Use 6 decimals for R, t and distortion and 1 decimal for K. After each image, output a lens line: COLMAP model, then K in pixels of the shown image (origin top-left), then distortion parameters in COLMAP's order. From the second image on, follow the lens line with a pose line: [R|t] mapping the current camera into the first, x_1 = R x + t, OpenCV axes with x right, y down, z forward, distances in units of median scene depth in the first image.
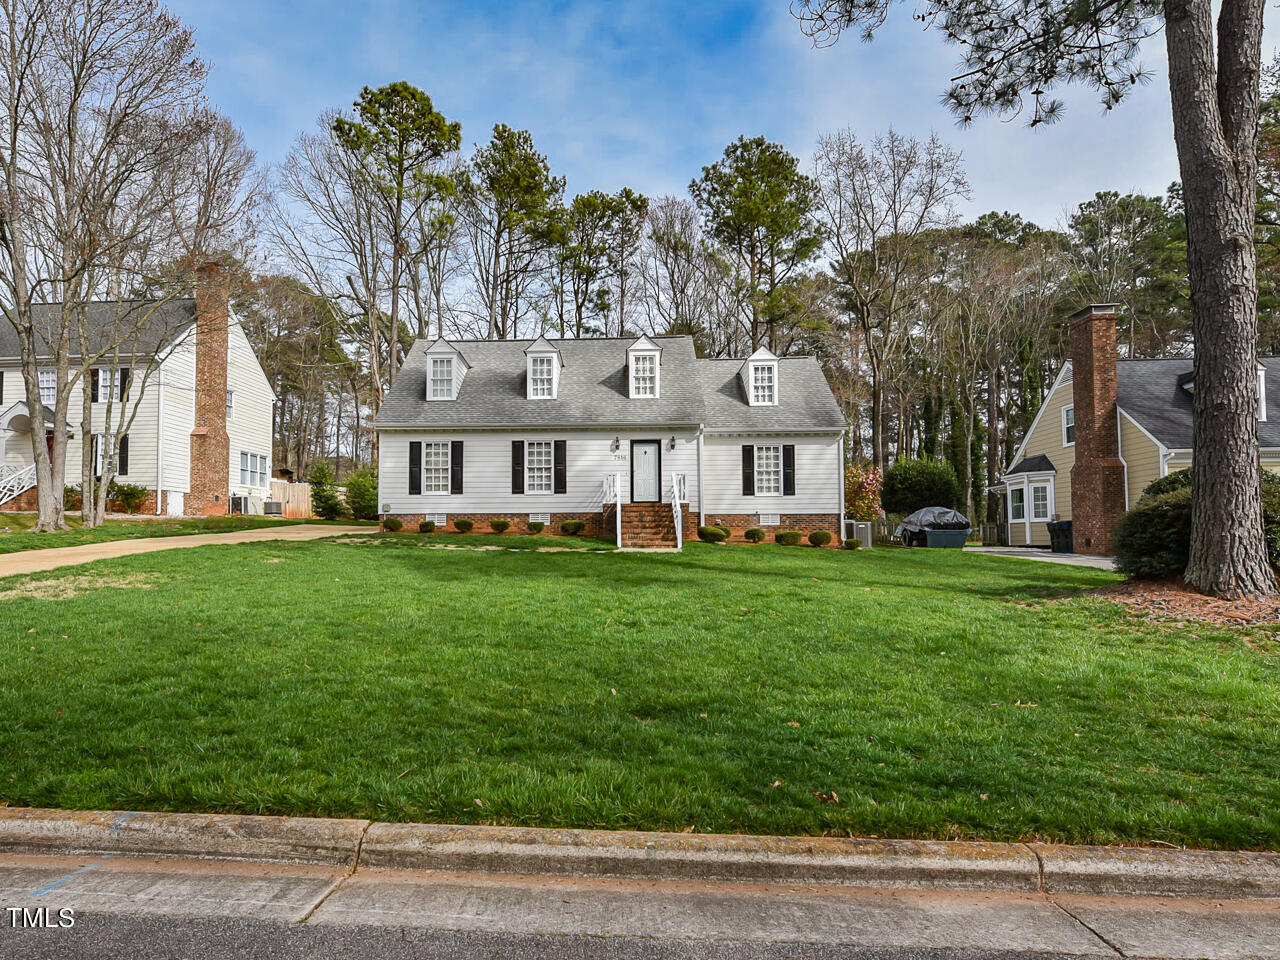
lens RADIAL K [[798.0, 0, 695.6], [0, 798.0, 524.0], [0, 0, 1]] dist [0.004031, -0.002357]
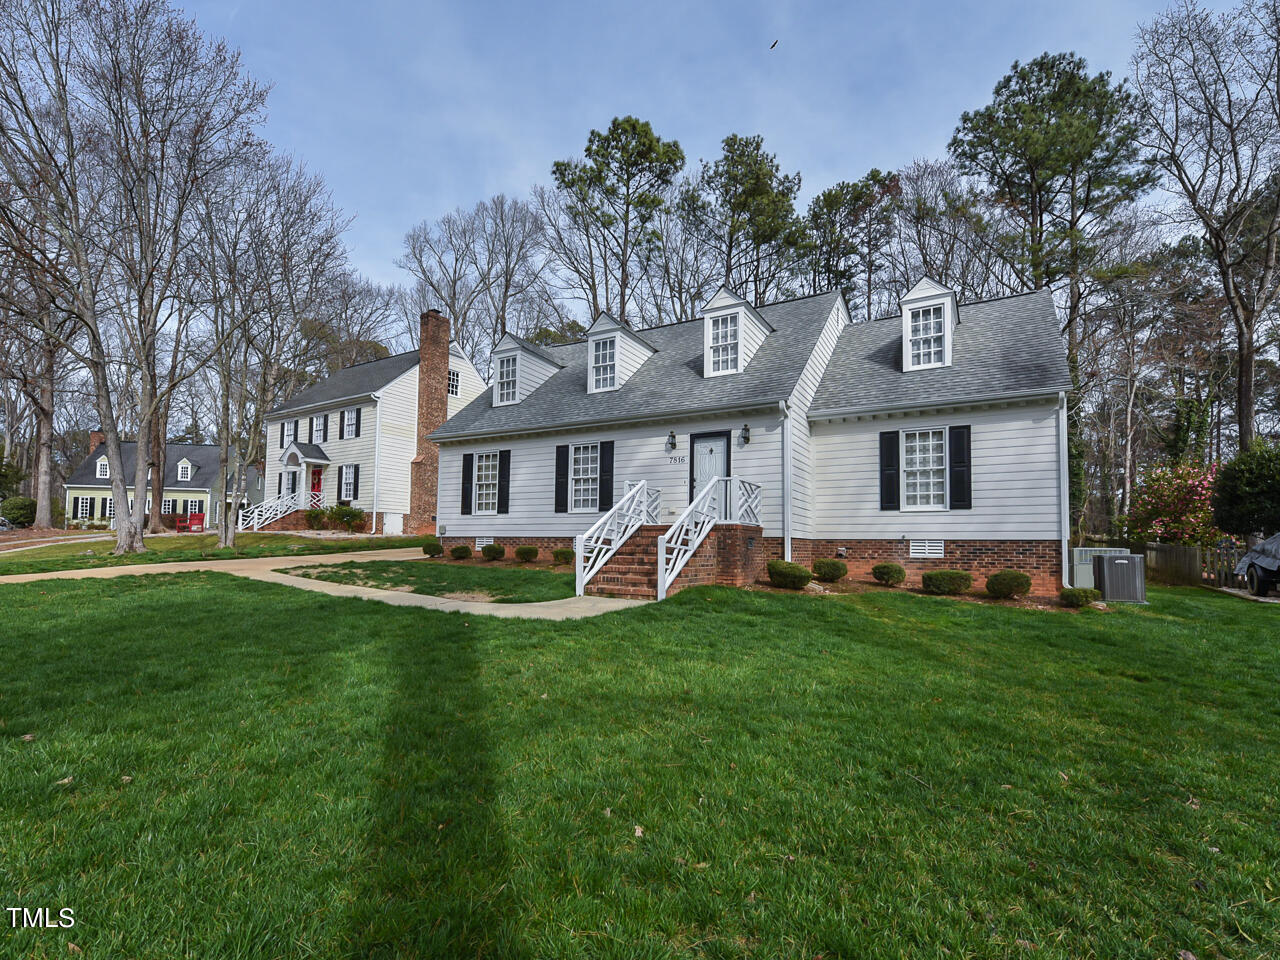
lens RADIAL K [[678.1, 0, 639.5], [0, 678.1, 518.7], [0, 0, 1]] dist [0.003387, 0.000181]
pose [[0.848018, -0.006961, -0.529922, 0.192546], [-0.005483, 0.999745, -0.021907, -0.016857], [0.529939, 0.021483, 0.847764, 0.456905]]
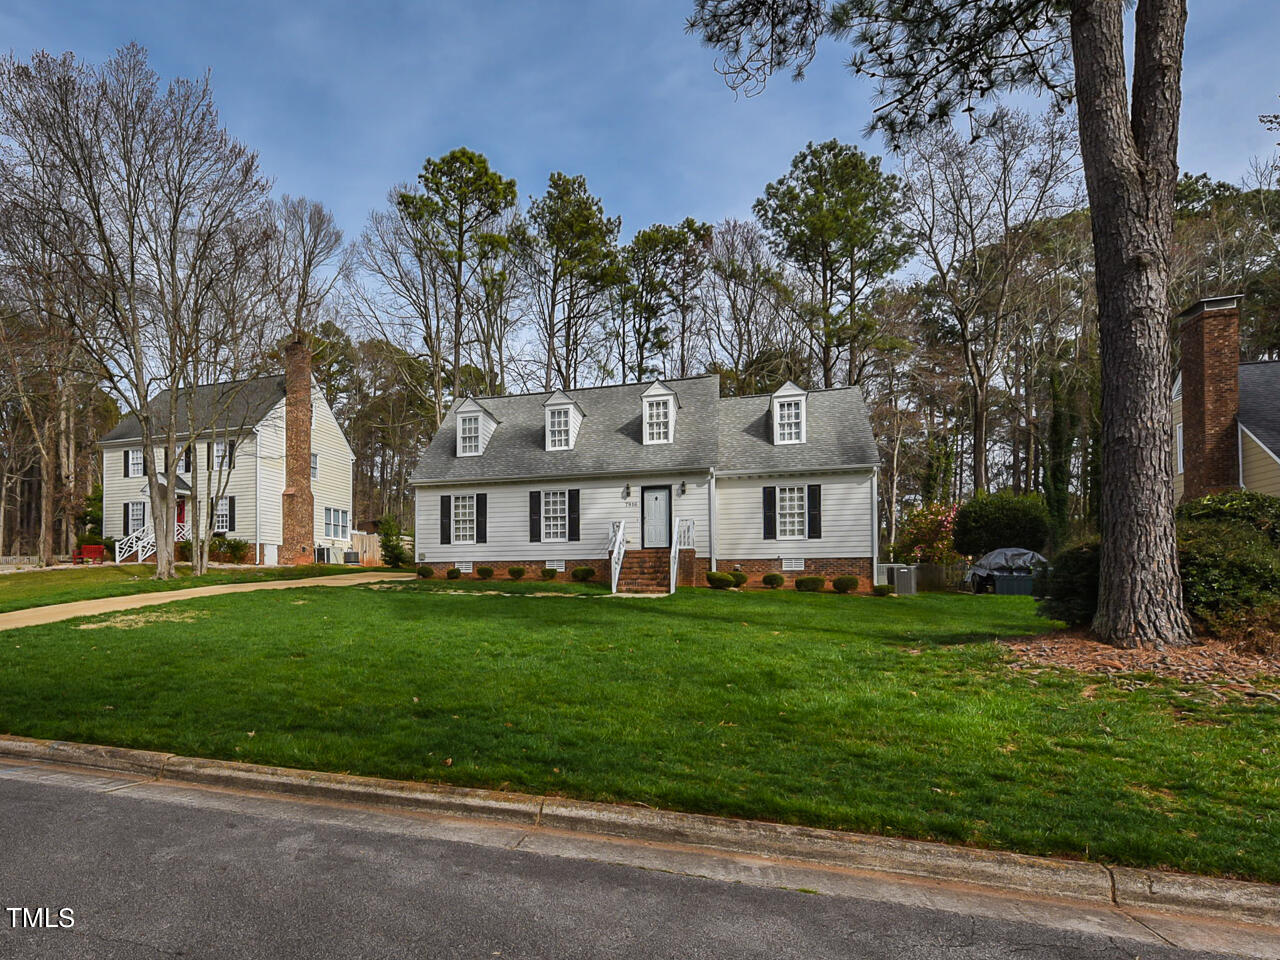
lens RADIAL K [[845.7, 0, 533.1], [0, 845.7, 588.9], [0, 0, 1]] dist [0.007621, 0.002030]
pose [[0.948971, 0.000756, -0.315361, 0.123028], [0.006475, 0.999740, 0.021882, -0.000243], [0.315296, -0.022808, 0.948719, -0.060241]]
